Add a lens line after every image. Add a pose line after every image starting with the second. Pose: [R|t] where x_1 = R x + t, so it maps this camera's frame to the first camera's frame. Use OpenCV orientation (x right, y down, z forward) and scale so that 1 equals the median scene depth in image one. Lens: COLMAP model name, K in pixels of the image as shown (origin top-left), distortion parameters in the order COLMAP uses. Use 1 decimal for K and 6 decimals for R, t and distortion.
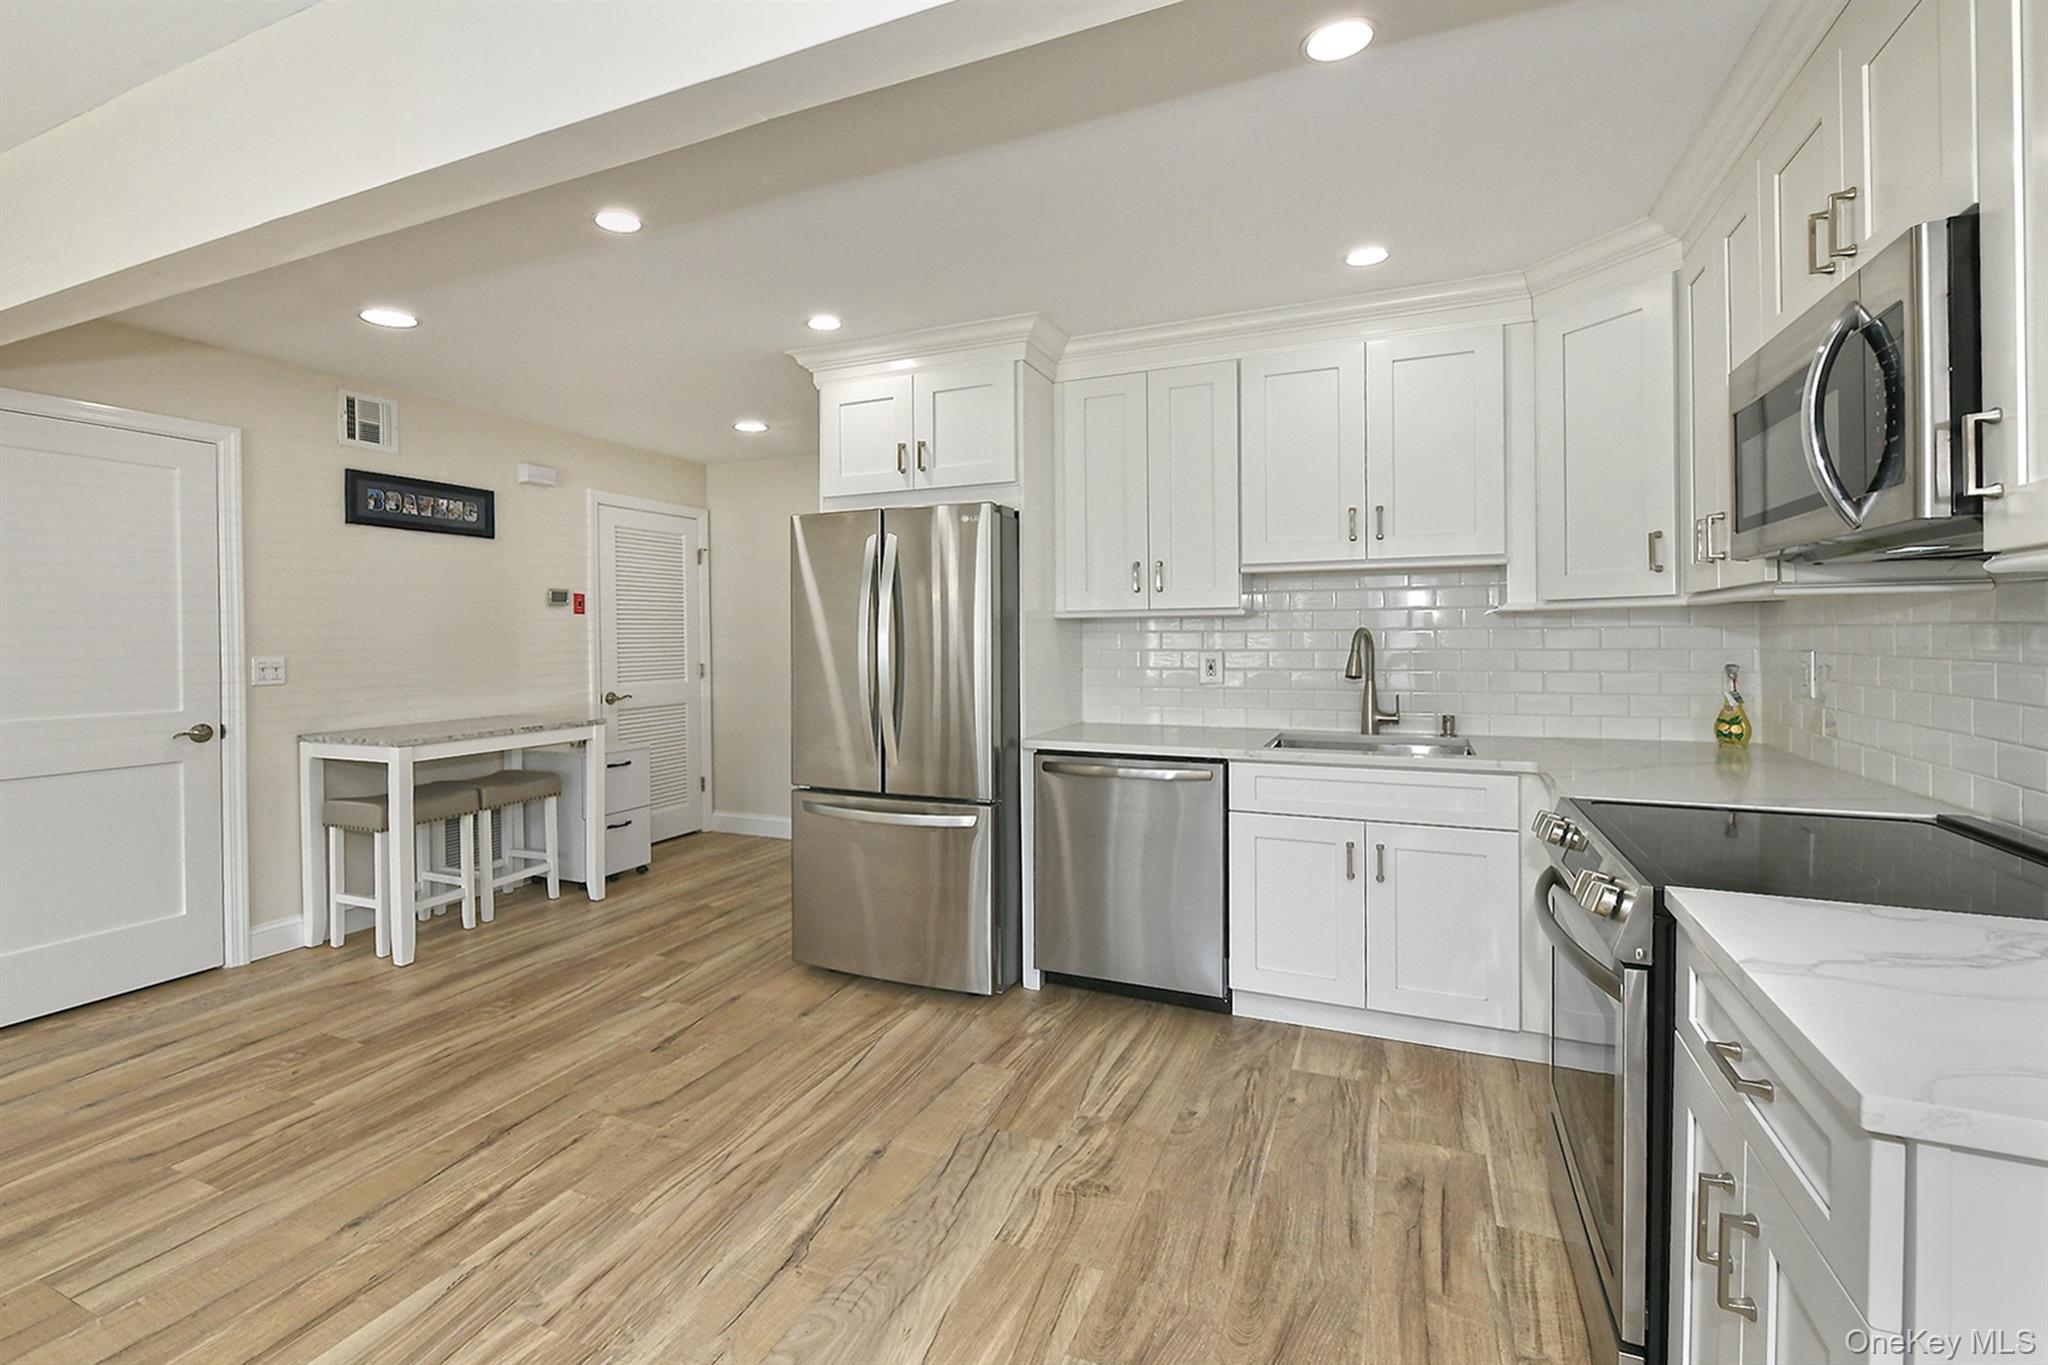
lens RADIAL K [[831.2, 0, 849.2], [0, 831.2, 636.5], [0, 0, 1]] dist [0.000406, -0.000146]
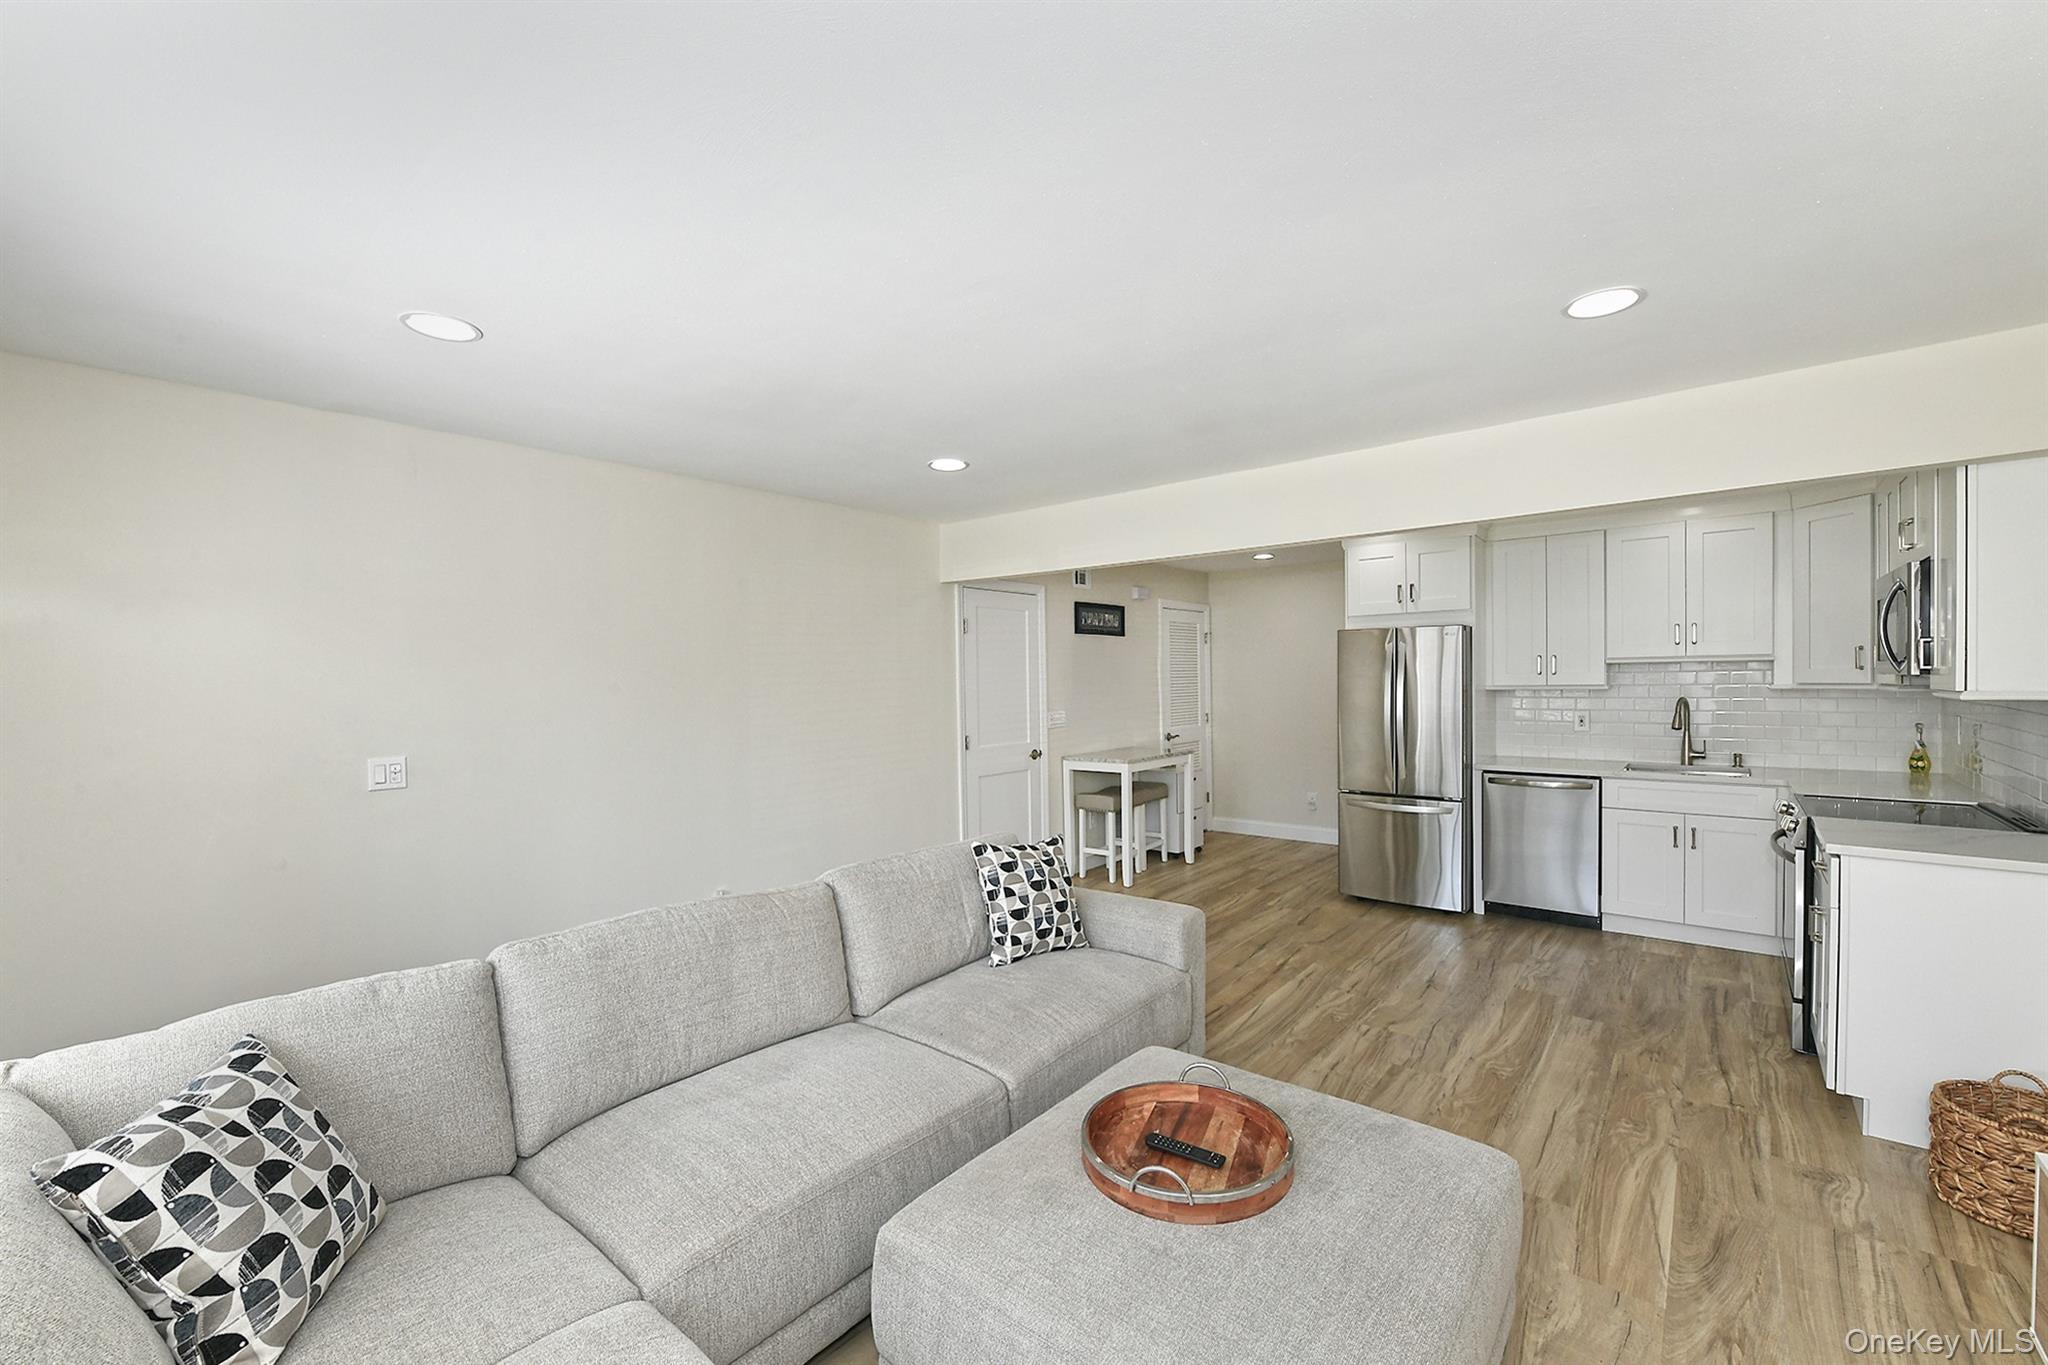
lens RADIAL K [[872.2, 0, 1047.9], [0, 872.2, 640.3], [0, 0, 1]] dist [-0.000343, -0.000223]
pose [[0.997837, 0.003129, -0.065662, -0.570702], [-0.005369, 0.999409, -0.033964, -0.068194], [0.065517, 0.034243, 0.997264, -0.886419]]
